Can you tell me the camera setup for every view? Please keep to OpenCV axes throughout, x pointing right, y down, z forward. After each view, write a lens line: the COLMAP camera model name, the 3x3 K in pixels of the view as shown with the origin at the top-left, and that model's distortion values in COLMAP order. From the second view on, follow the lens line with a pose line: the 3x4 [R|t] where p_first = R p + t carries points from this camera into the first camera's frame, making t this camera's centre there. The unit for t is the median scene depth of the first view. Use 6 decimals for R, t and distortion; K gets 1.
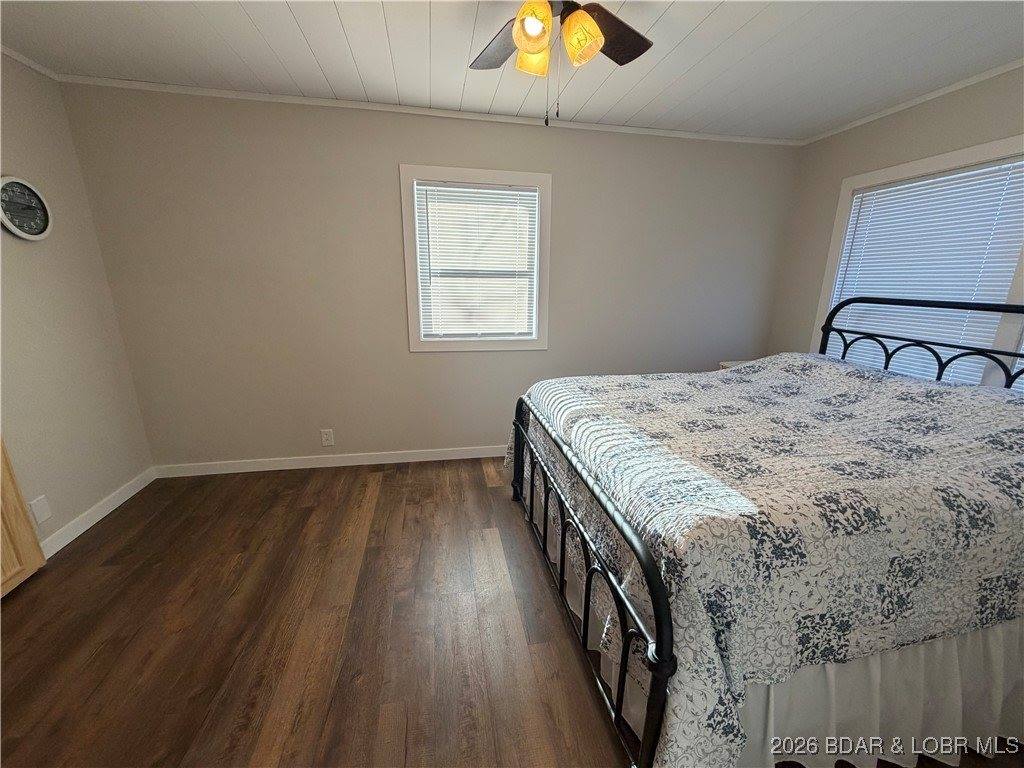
lens RADIAL K [[407.0, 0, 516.8], [0, 407.0, 385.2], [0, 0, 1]] dist [0.000111, -0.000633]
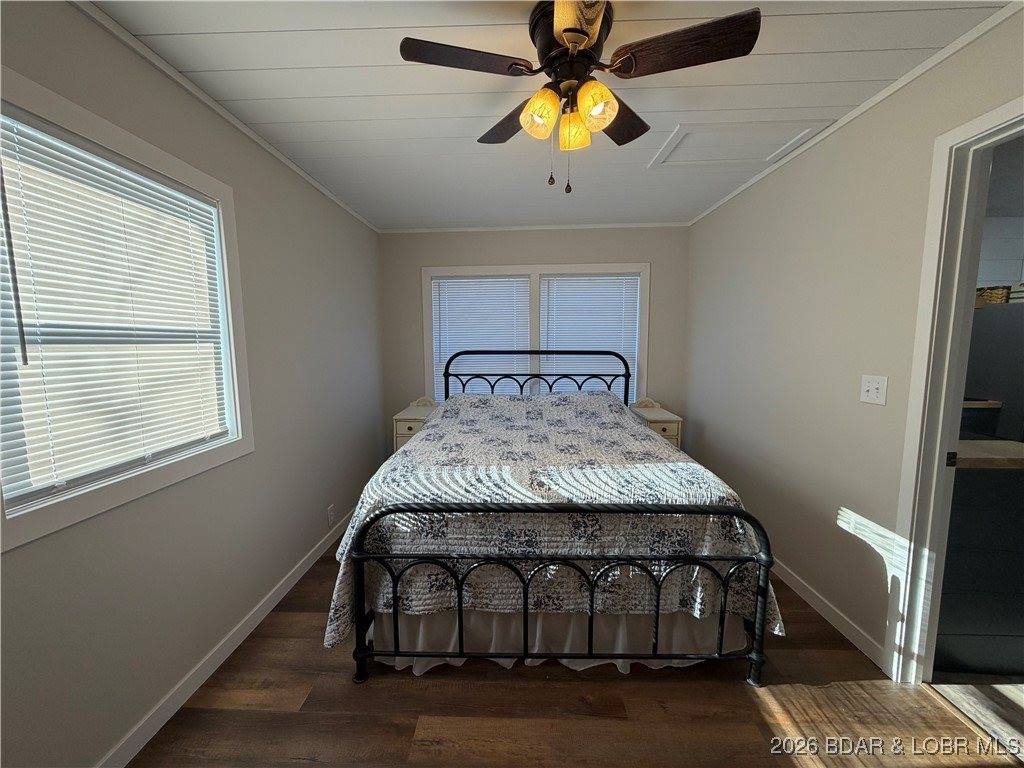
lens RADIAL K [[407.0, 0, 514.4], [0, 407.0, 383.4], [0, 0, 1]] dist [0.000111, -0.000633]
pose [[0.205683, -0.116032, 0.971716, -0.505149], [0.256090, 0.964727, 0.060991, -0.139881], [-0.944517, 0.236302, 0.228142, 0.501325]]
